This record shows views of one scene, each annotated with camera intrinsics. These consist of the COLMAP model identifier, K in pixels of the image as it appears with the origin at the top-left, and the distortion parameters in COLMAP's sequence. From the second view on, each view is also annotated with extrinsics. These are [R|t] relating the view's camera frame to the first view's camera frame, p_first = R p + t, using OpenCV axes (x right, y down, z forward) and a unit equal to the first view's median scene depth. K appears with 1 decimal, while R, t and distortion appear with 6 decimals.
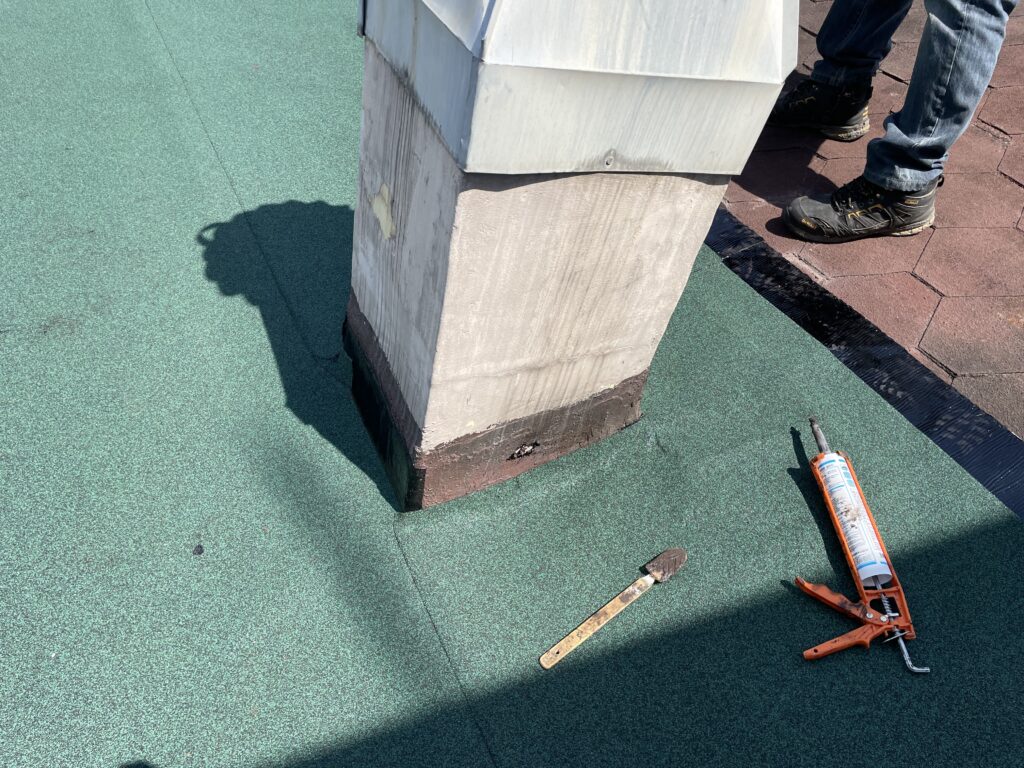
lens RADIAL K [[775.7, 0, 502.3], [0, 775.7, 388.7], [0, 0, 1]] dist [0.090788, -0.121901]
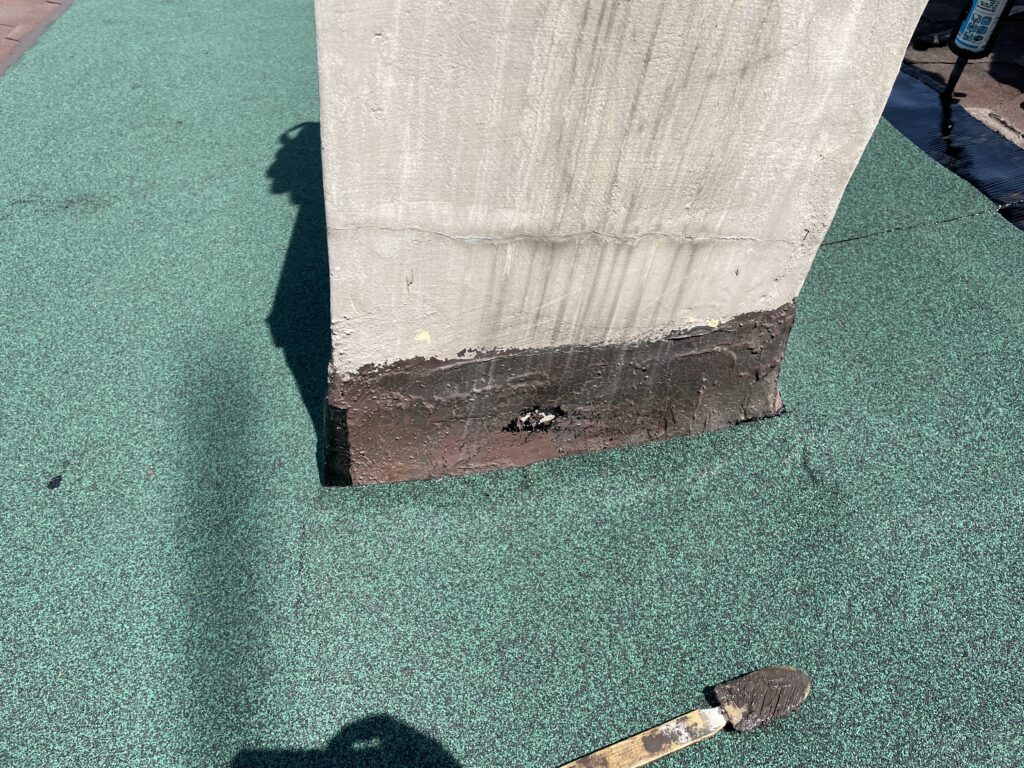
lens RADIAL K [[775.7, 0, 516.9], [0, 775.7, 376.1], [0, 0, 1]] dist [0.090788, -0.121901]
pose [[0.945154, 0.158847, -0.285397, 0.176953], [-0.184947, 0.980477, -0.066775, 0.093806], [0.269218, 0.115896, 0.956080, 0.481719]]
